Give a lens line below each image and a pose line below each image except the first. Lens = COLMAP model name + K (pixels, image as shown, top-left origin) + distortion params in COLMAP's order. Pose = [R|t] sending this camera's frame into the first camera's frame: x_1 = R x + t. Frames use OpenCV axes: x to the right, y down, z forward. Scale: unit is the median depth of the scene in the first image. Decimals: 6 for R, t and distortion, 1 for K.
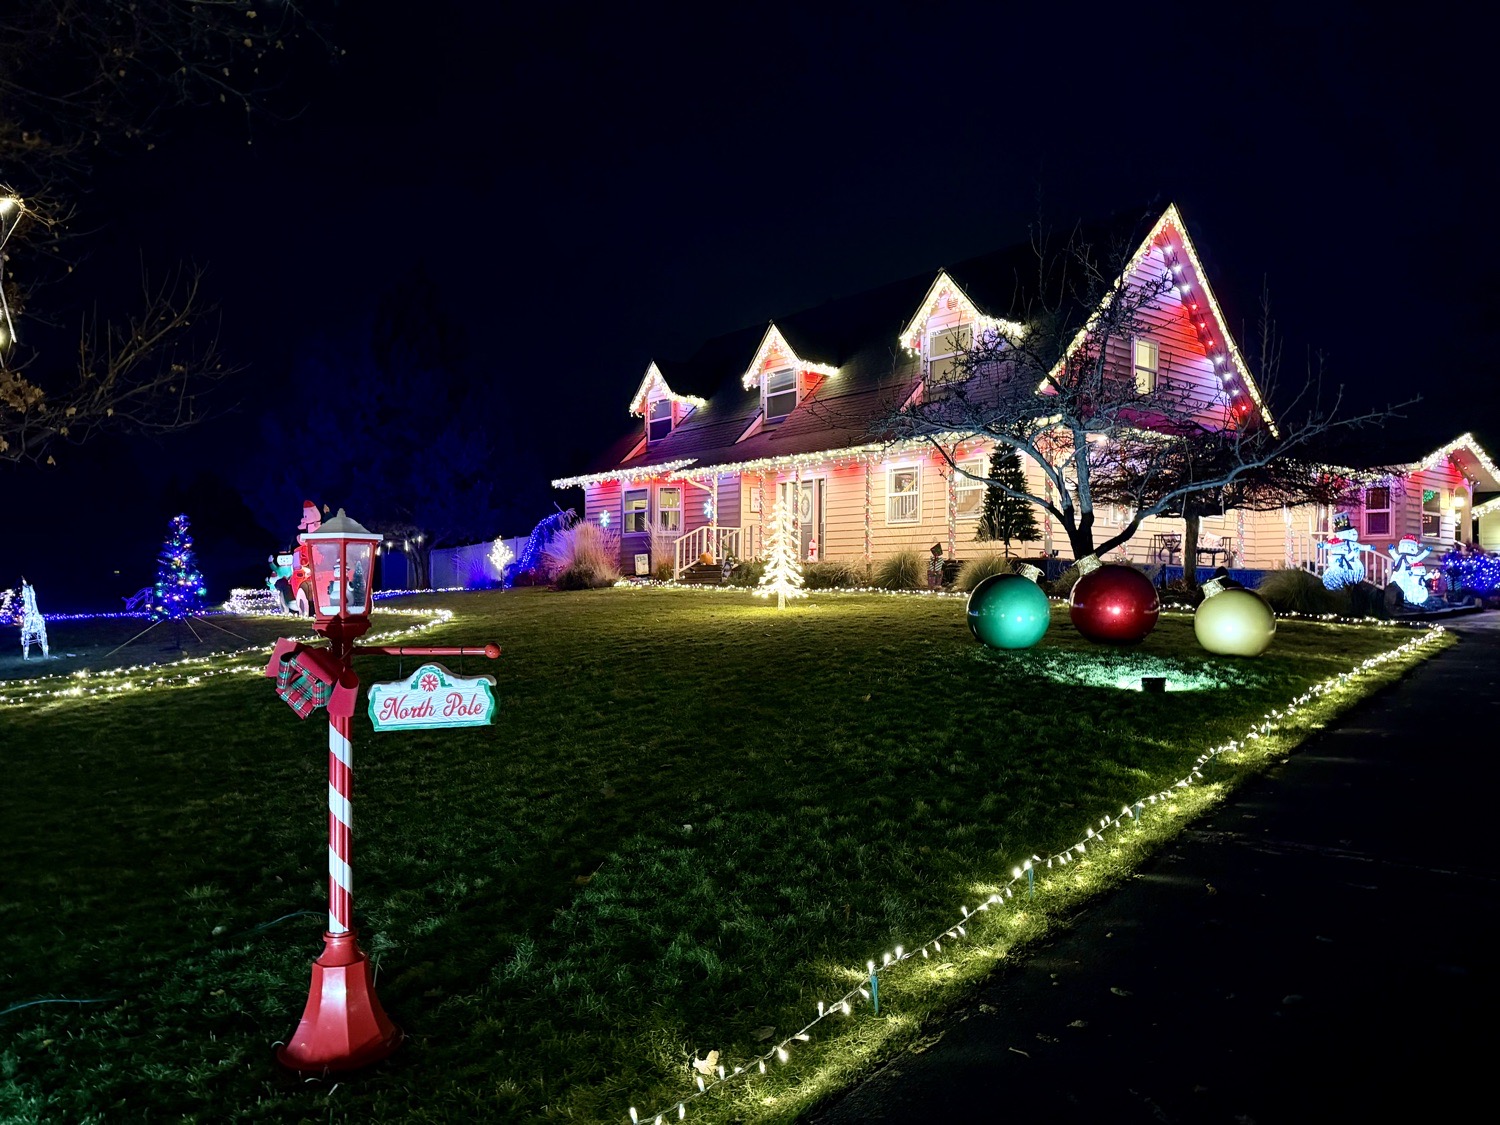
lens RADIAL K [[1204.5, 0, 750.8], [0, 1204.5, 562.7], [0, 0, 1]] dist [-0.003211, 0.001300]
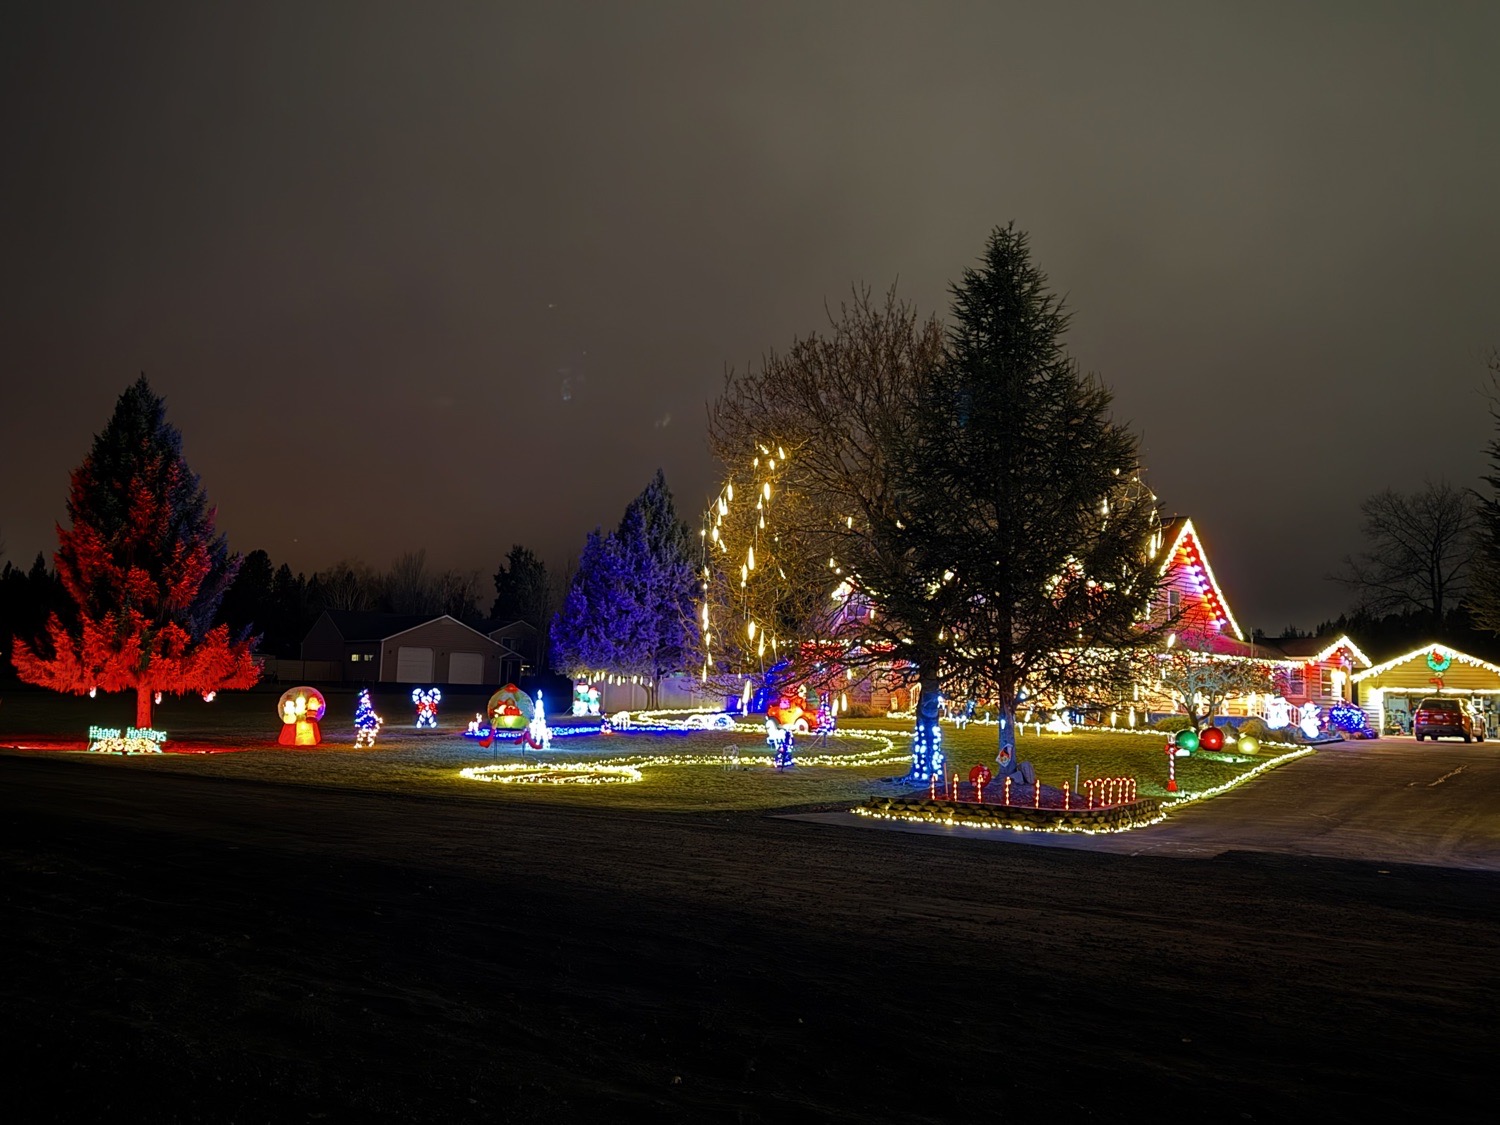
lens RADIAL K [[1330.1, 0, 750.2], [0, 1330.1, 561.7], [0, 0, 1]] dist [0.012225, -0.005505]
pose [[0.996413, 0.029002, 0.079496, -0.580901], [-0.022782, 0.996689, -0.078057, -0.061932], [-0.081497, 0.075966, 0.993774, -1.181449]]
